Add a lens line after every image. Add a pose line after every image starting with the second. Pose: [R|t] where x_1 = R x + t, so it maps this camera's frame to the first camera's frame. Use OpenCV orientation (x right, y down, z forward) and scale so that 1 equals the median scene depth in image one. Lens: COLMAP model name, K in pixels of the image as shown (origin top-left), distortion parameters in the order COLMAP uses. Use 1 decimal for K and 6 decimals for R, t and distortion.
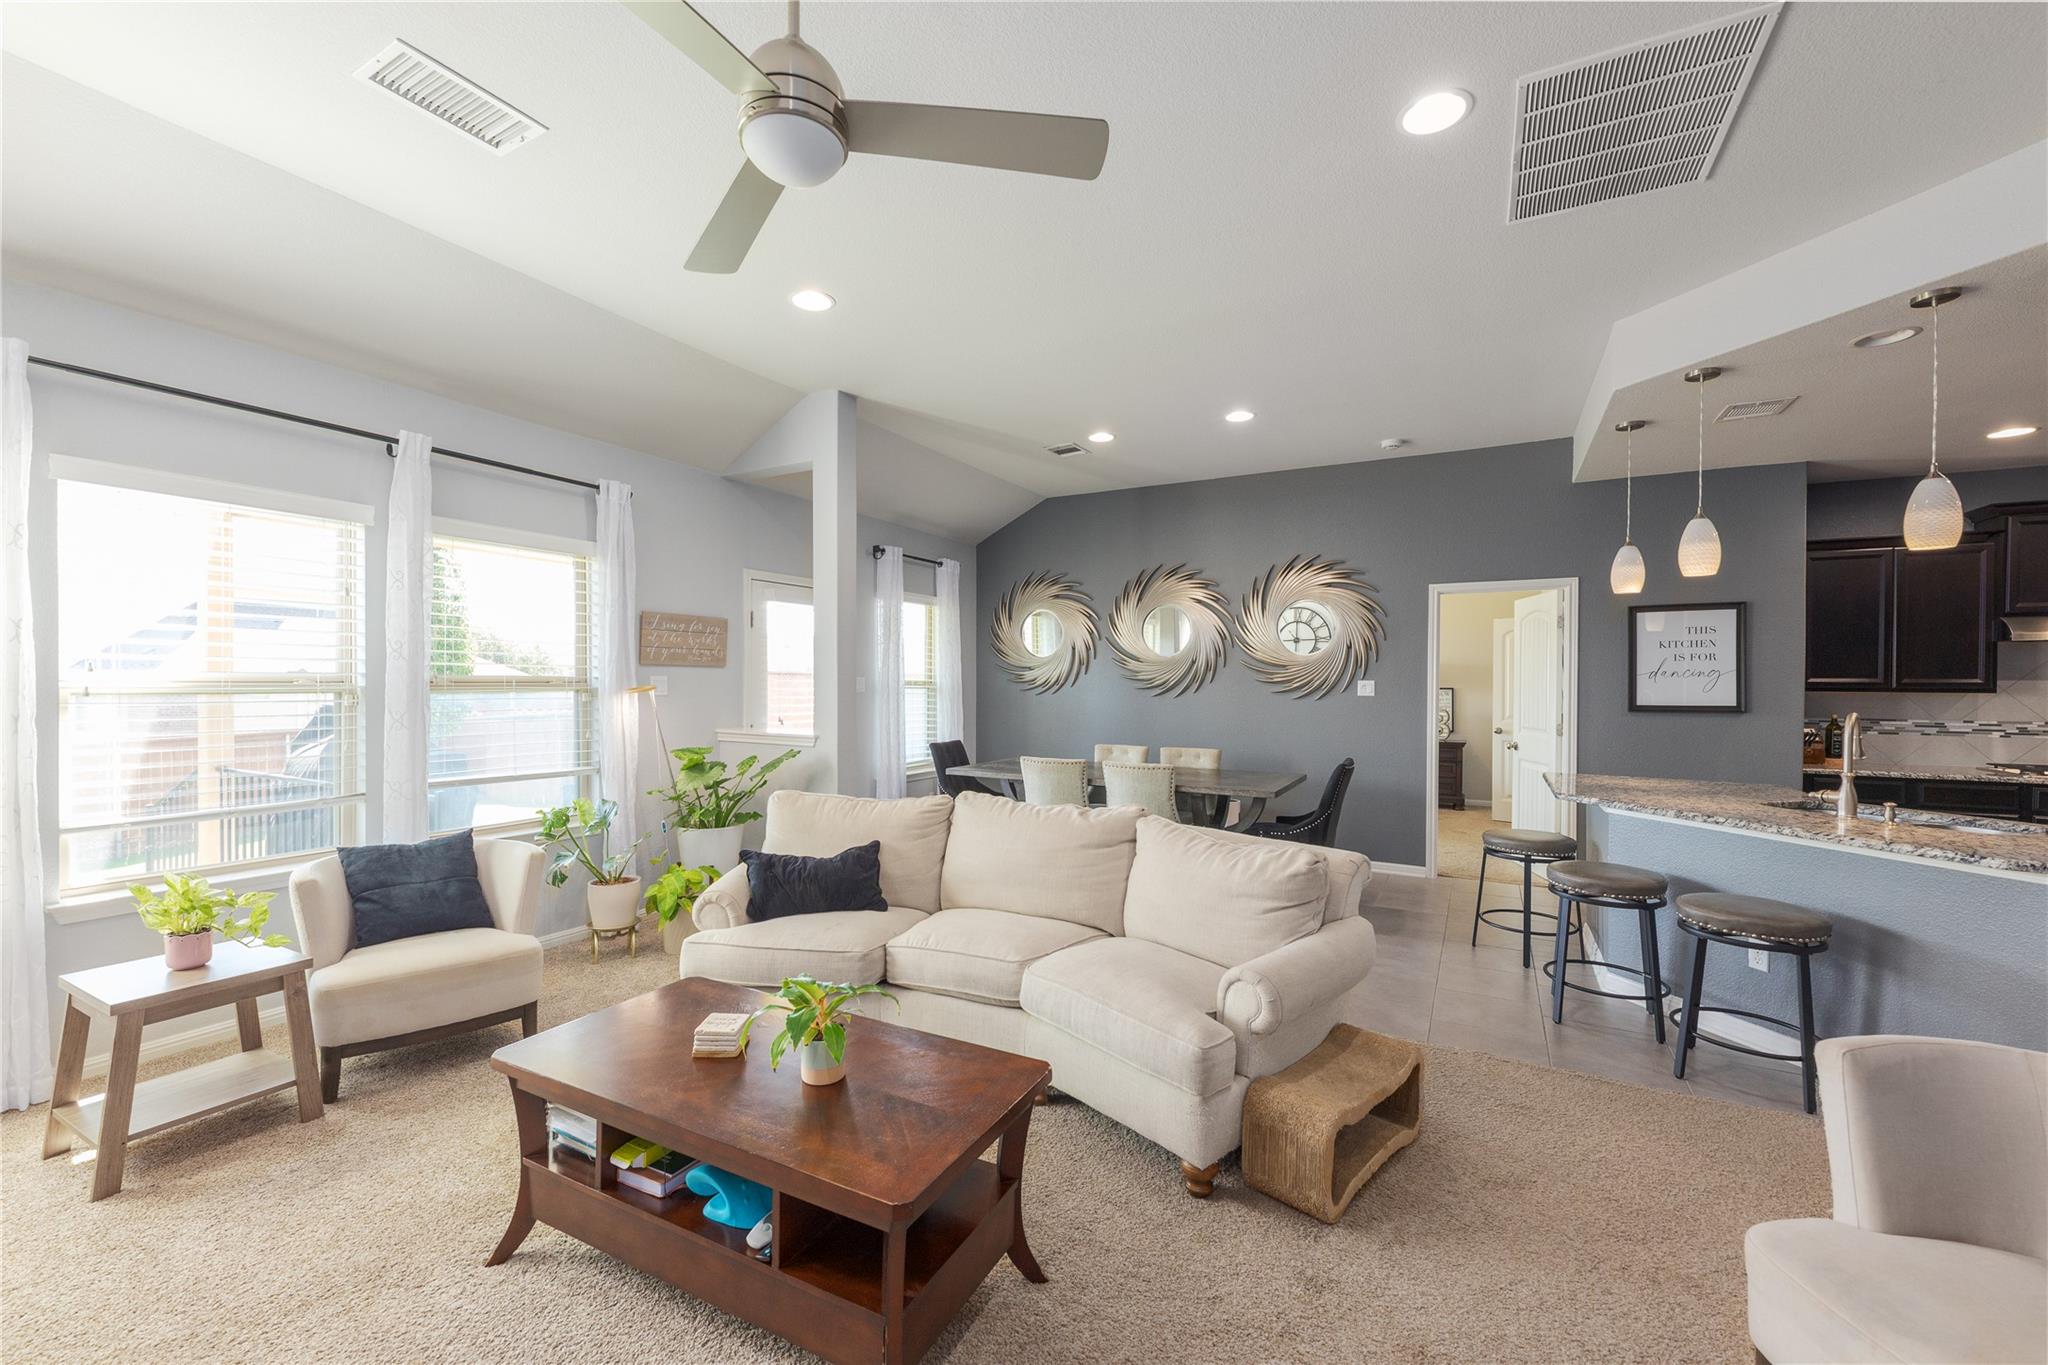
lens RADIAL K [[823.3, 0, 1006.6], [0, 823.3, 691.3], [0, 0, 1]] dist [0.002431, -0.001743]
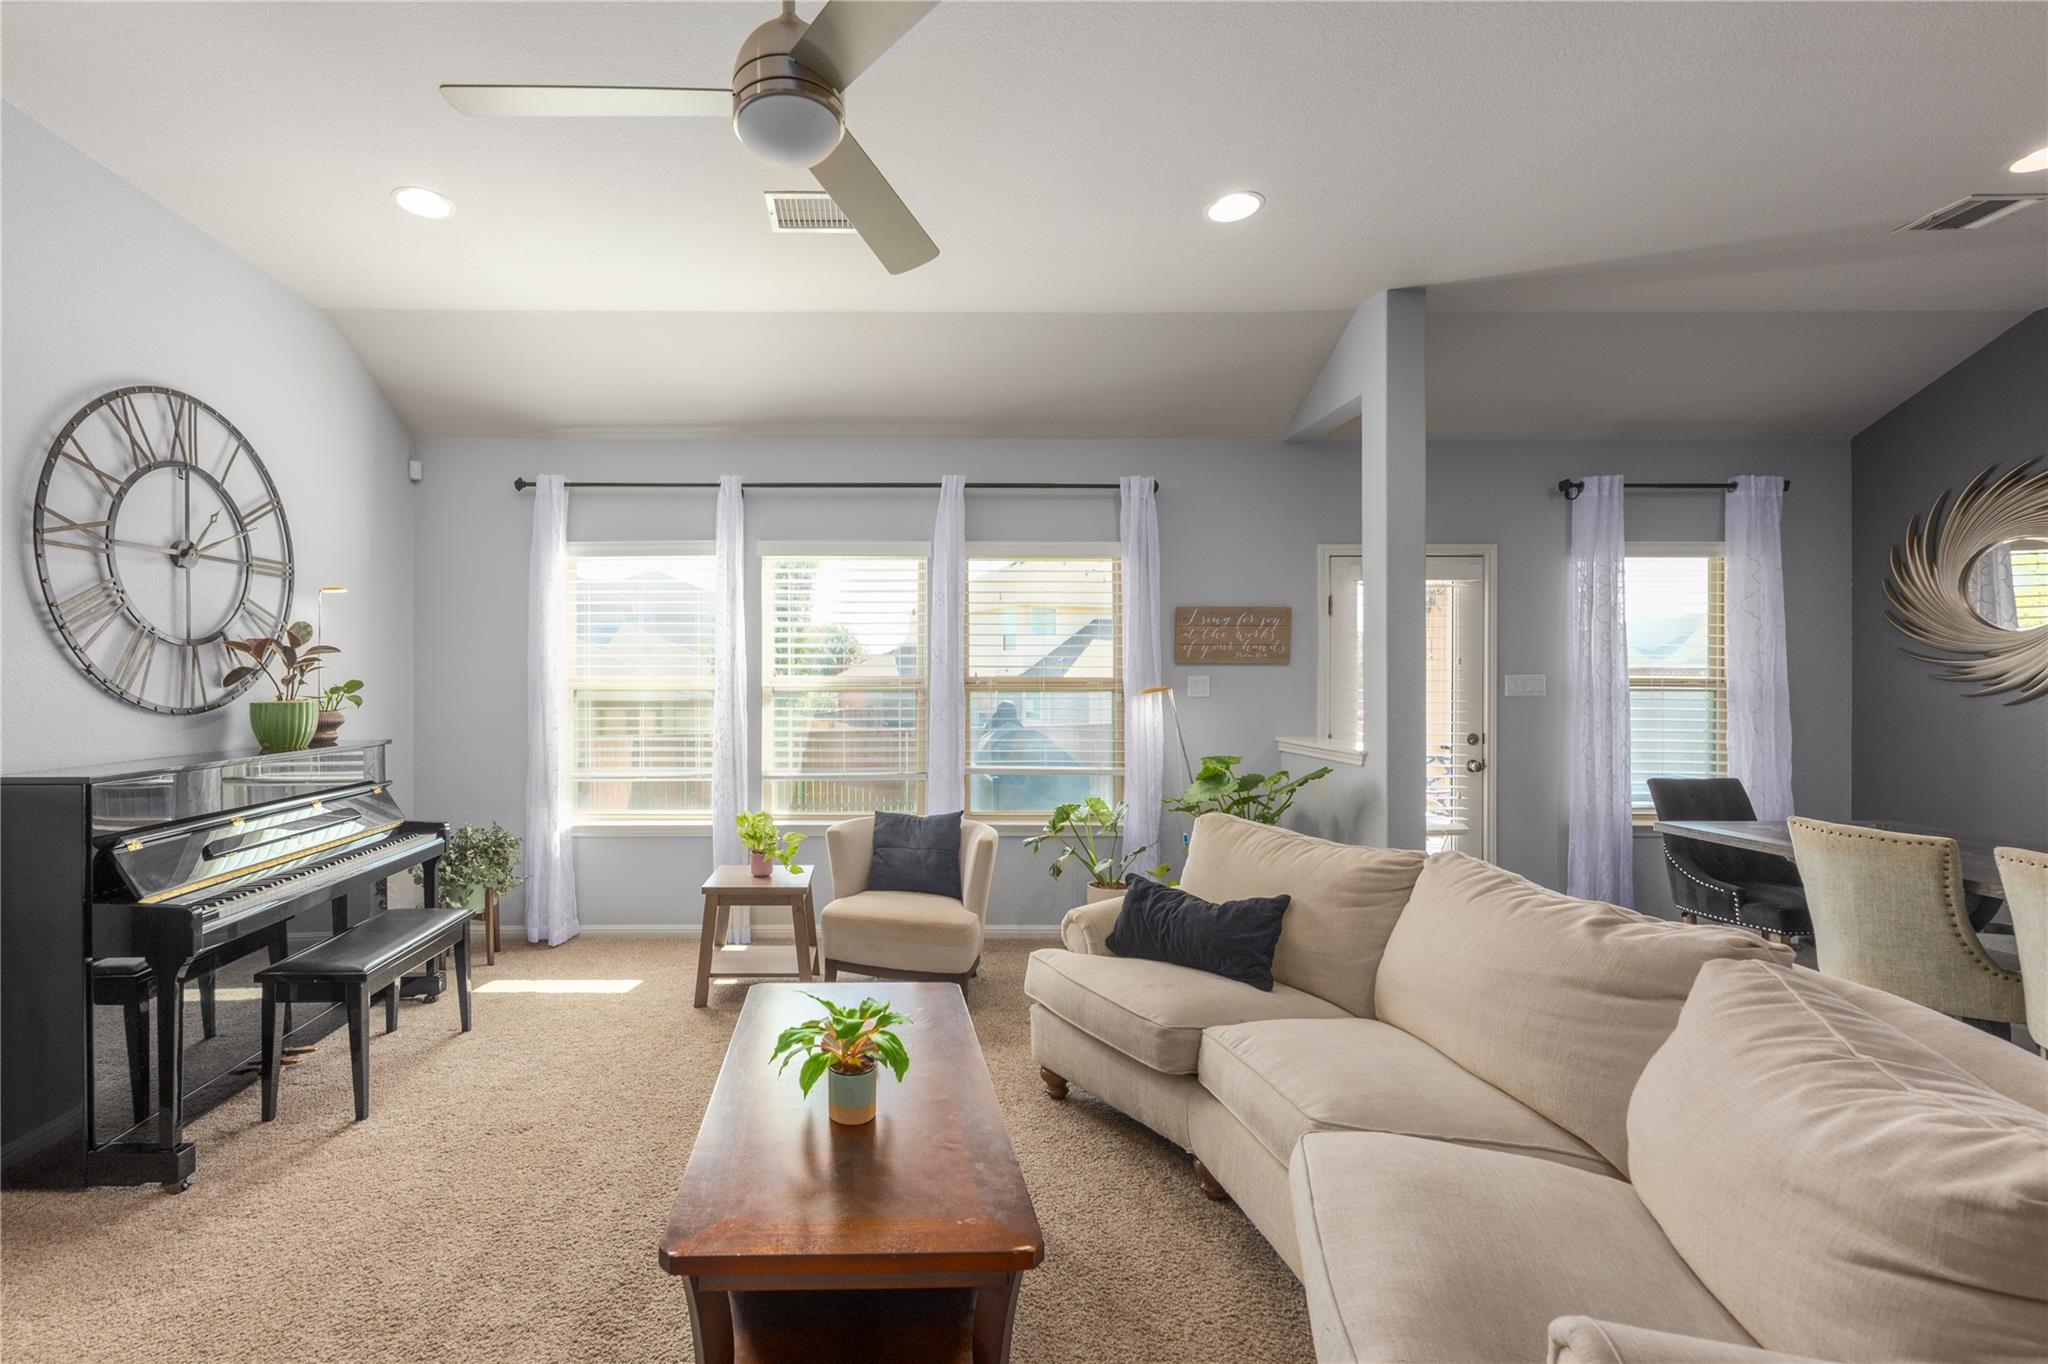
lens RADIAL K [[914.9, 0, 1023.2], [0, 914.9, 687.0], [0, 0, 1]] dist [-0.003679, 0.000225]
pose [[0.498561, 0.000304, -0.866854, 0.381640], [-0.007869, 0.999960, -0.004176, -0.000150], [0.866819, 0.008903, 0.498544, 0.337592]]
